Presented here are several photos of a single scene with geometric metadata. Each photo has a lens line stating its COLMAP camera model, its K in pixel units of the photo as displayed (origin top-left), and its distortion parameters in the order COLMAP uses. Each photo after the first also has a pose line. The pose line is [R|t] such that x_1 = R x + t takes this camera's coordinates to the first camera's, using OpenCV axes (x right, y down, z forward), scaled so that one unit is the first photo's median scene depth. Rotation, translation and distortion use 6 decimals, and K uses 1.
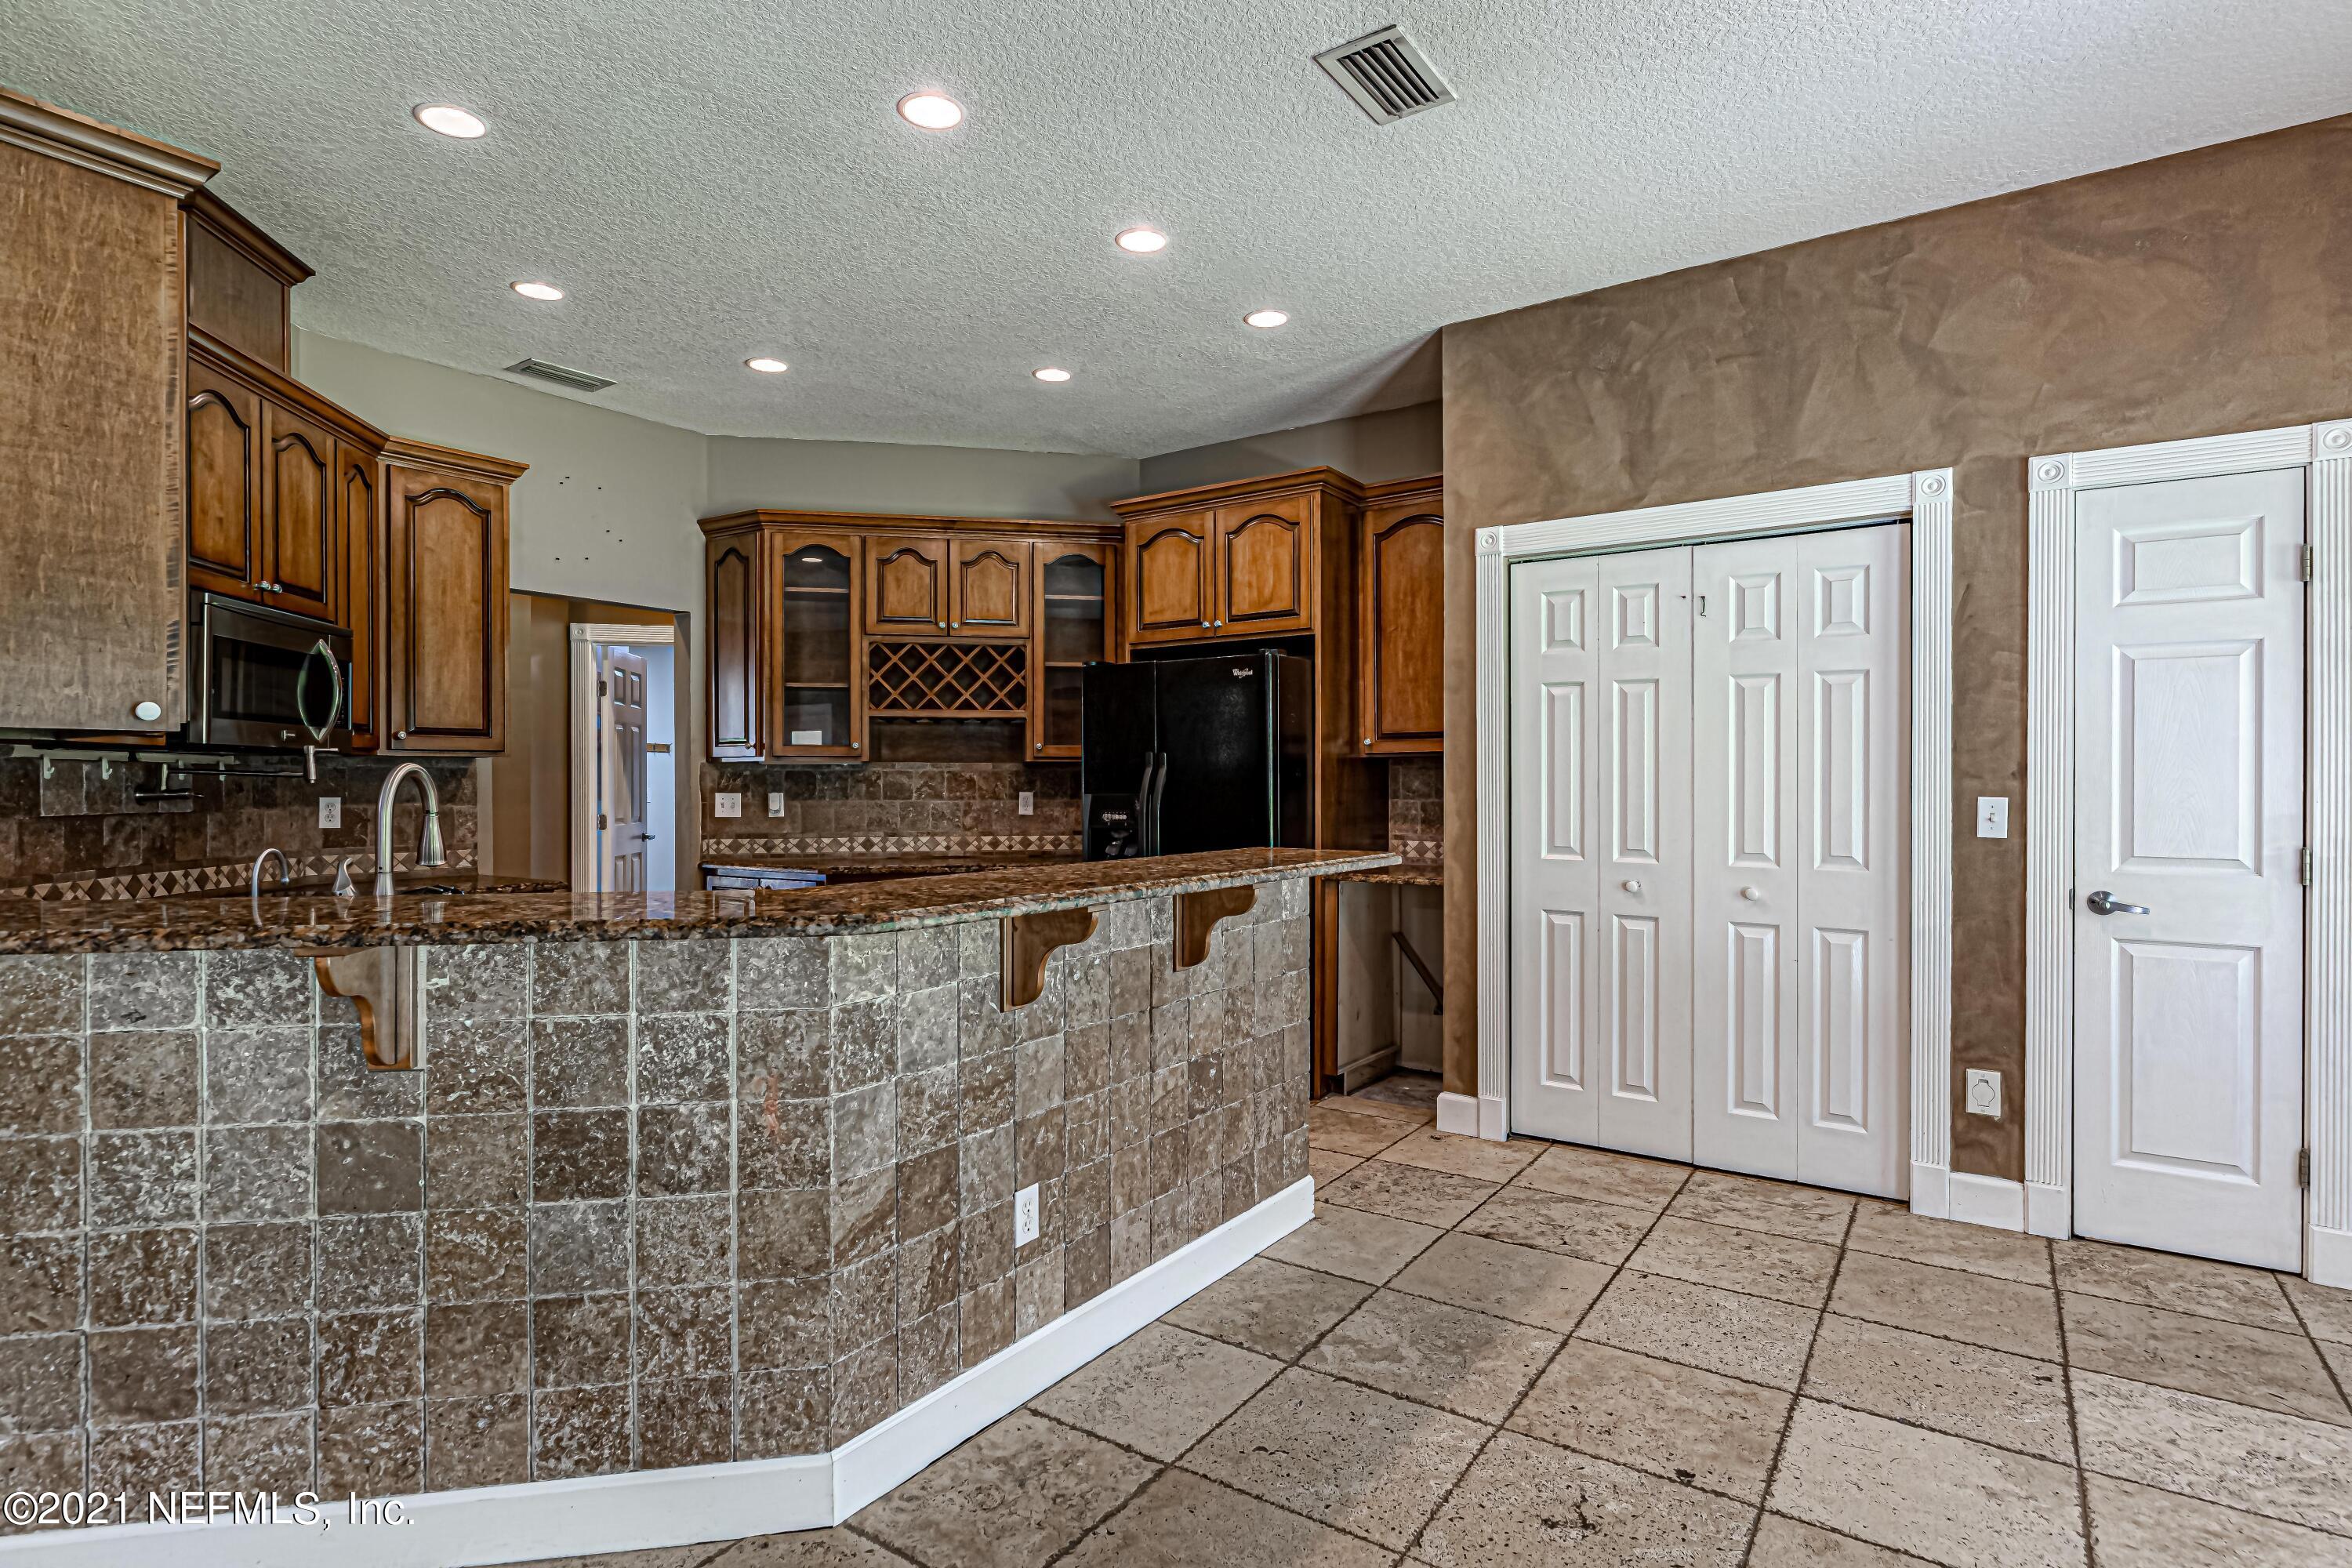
lens RADIAL K [[1145.7, 0, 1194.7], [0, 1145.7, 784.6], [0, 0, 1]] dist [-0.002612, 0.000728]
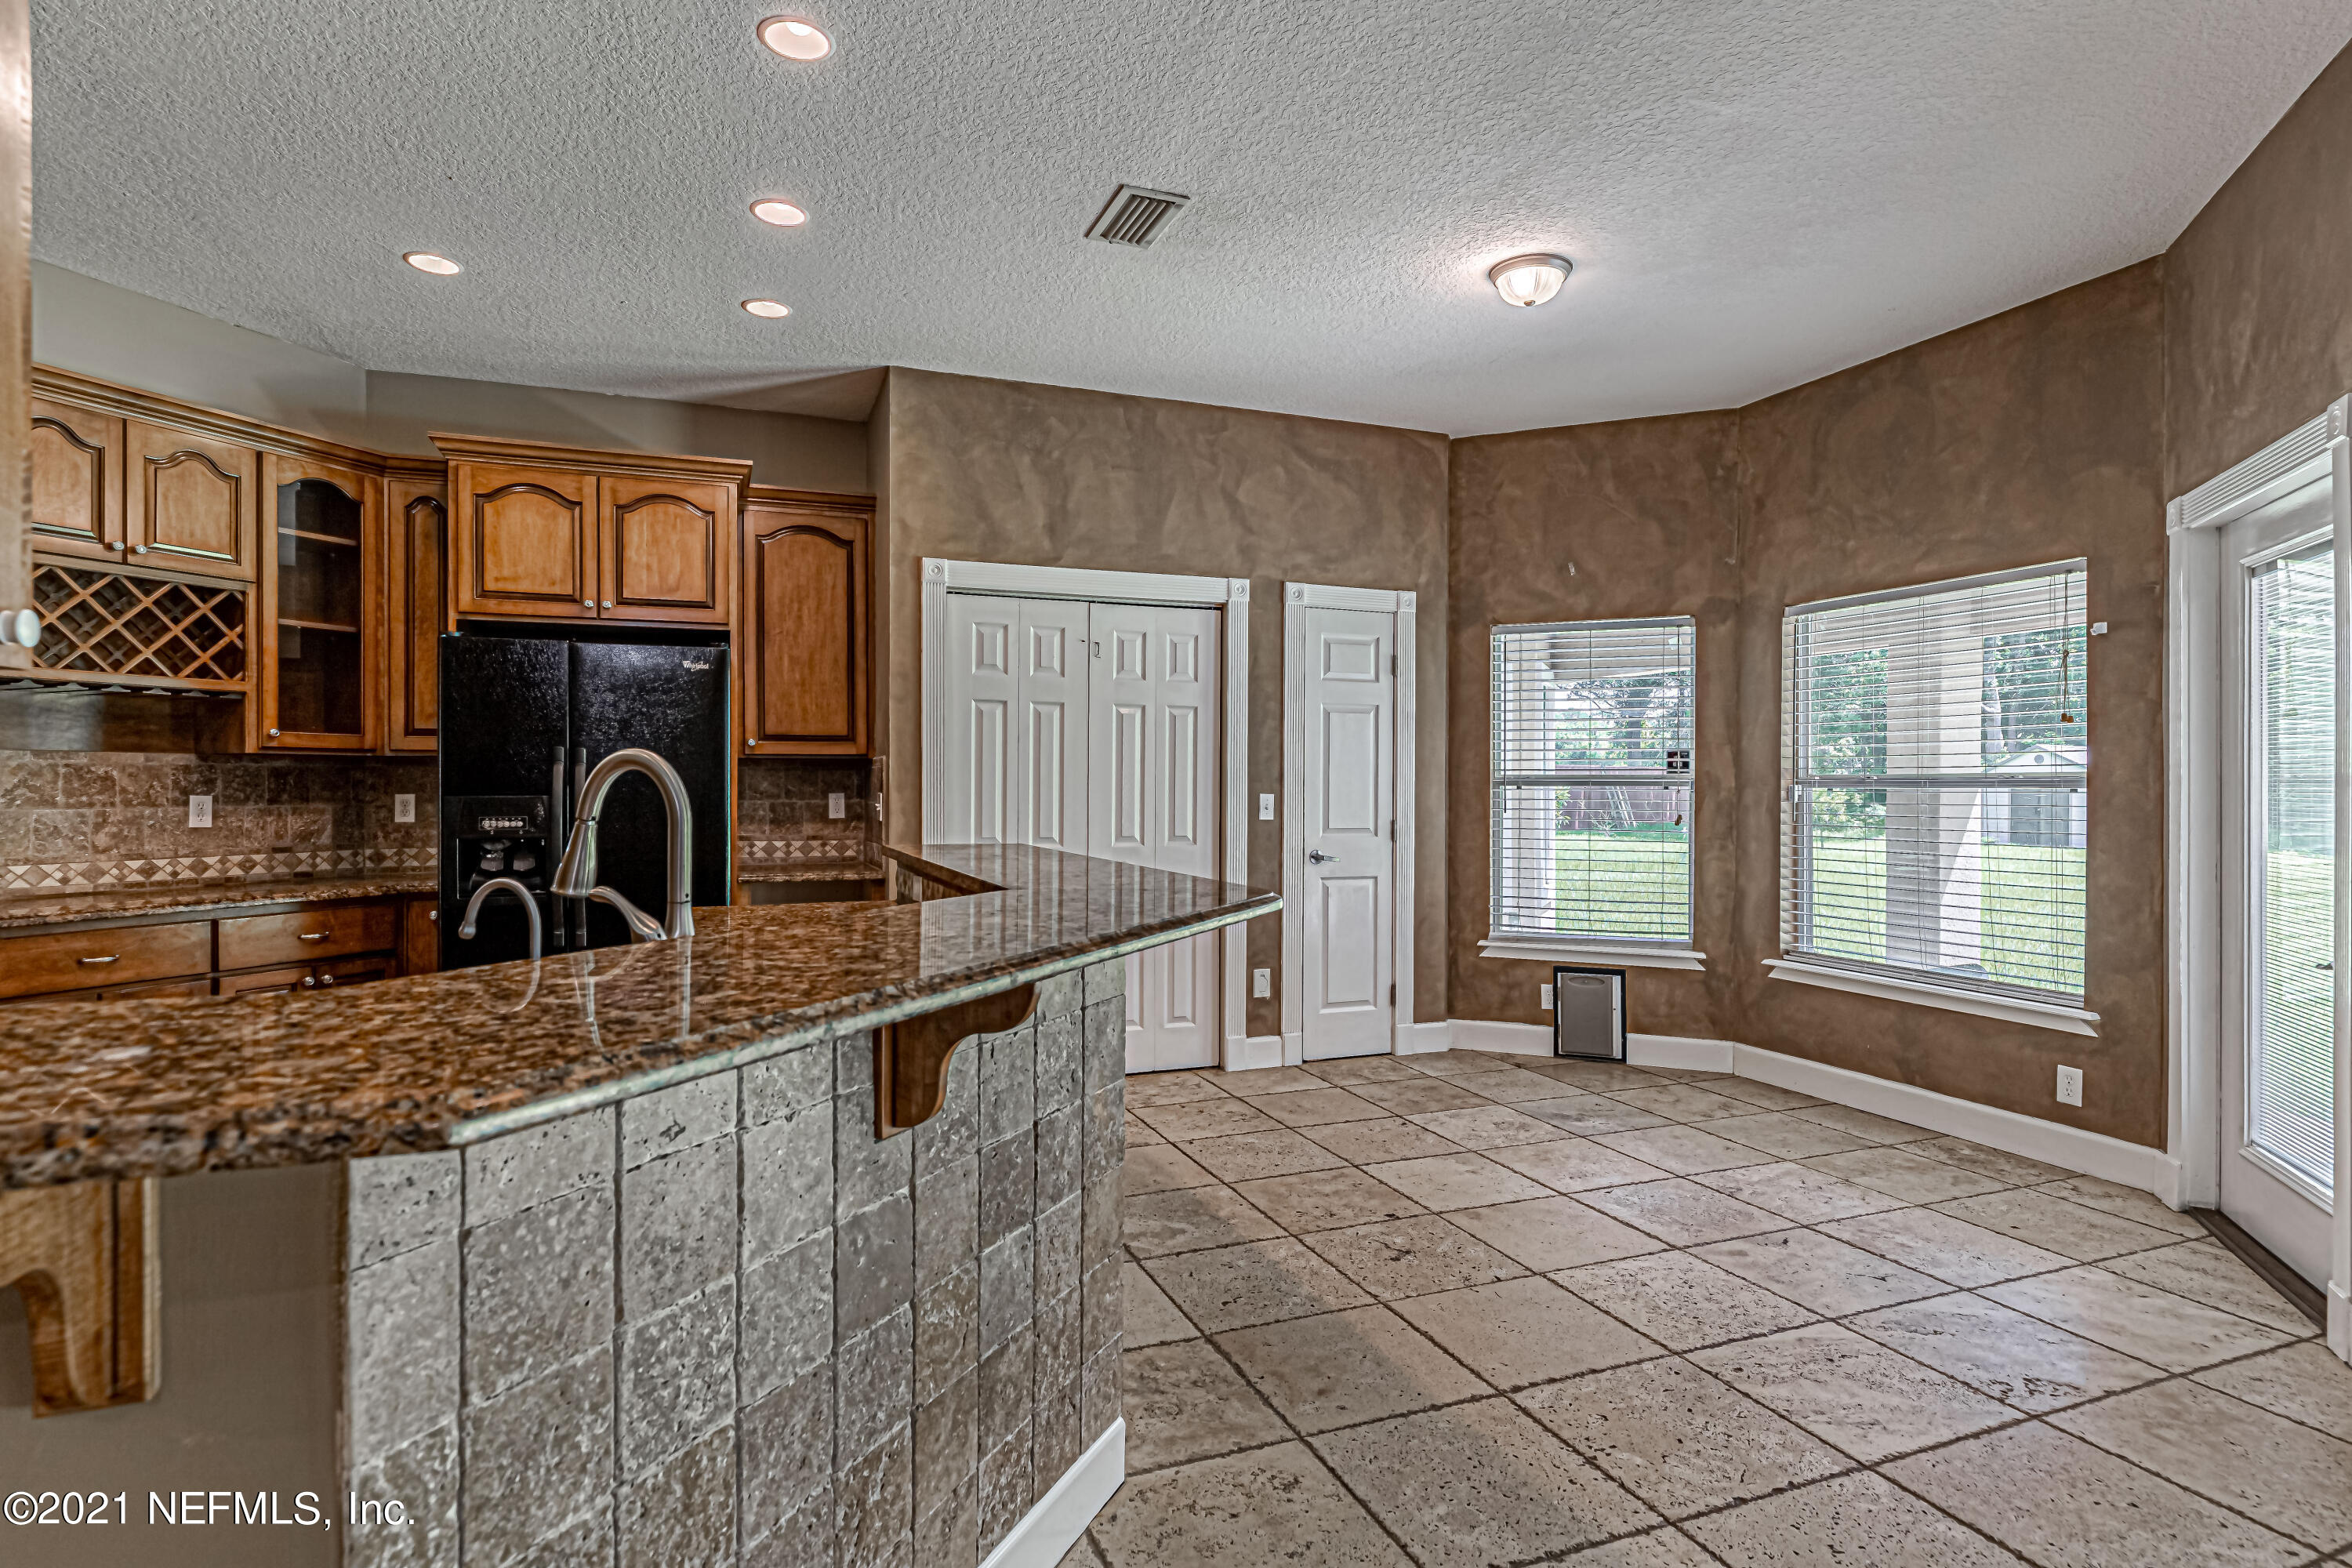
lens RADIAL K [[1132.3, 0, 1159.7], [0, 1132.3, 783.2], [0, 0, 1]] dist [-0.000799, 0.000092]
pose [[0.595653, 0.003394, 0.803235, -0.546231], [-0.000331, 0.999992, -0.003981, 0.002456], [-0.803242, 0.002106, 0.595649, 0.165706]]
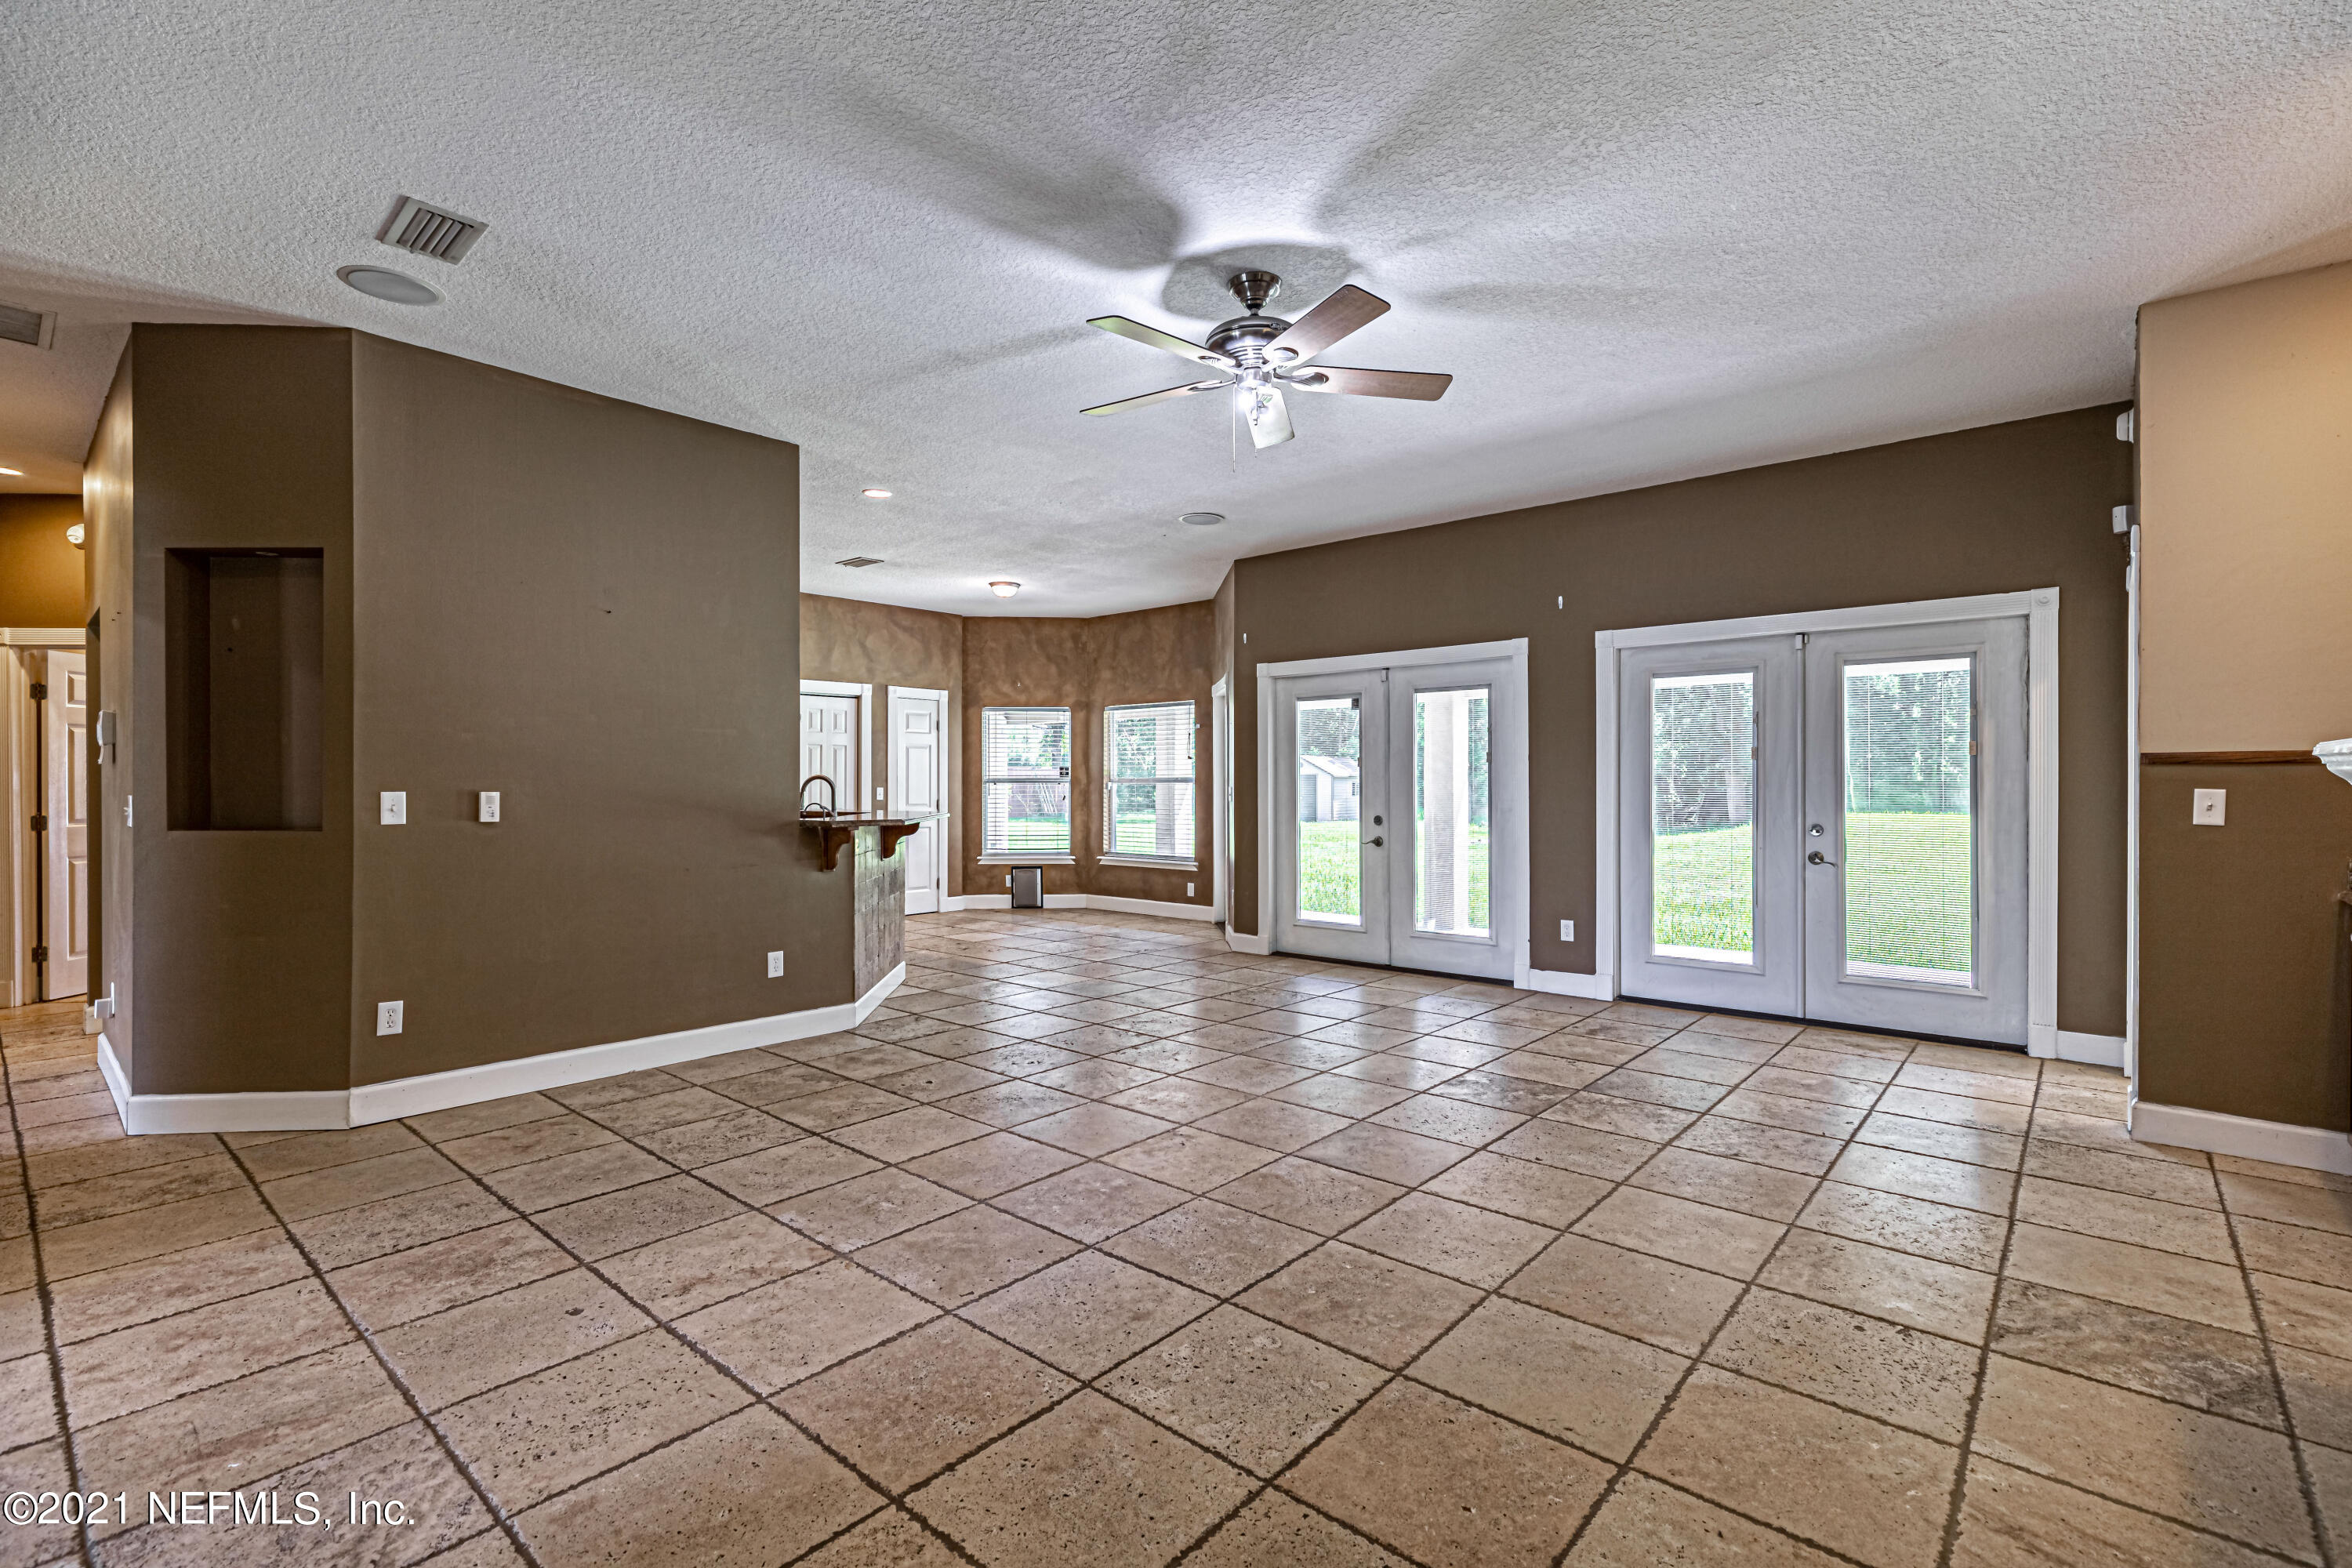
lens RADIAL K [[1059.6, 0, 1185.3], [0, 1059.6, 782.9], [0, 0, 1]] dist [0.002955, -0.000168]
pose [[0.125642, 0.000068, 0.992076, -1.875098], [0.005859, 0.999983, -0.000810, 0.004761], [-0.992058, 0.005914, 0.125639, -0.207380]]
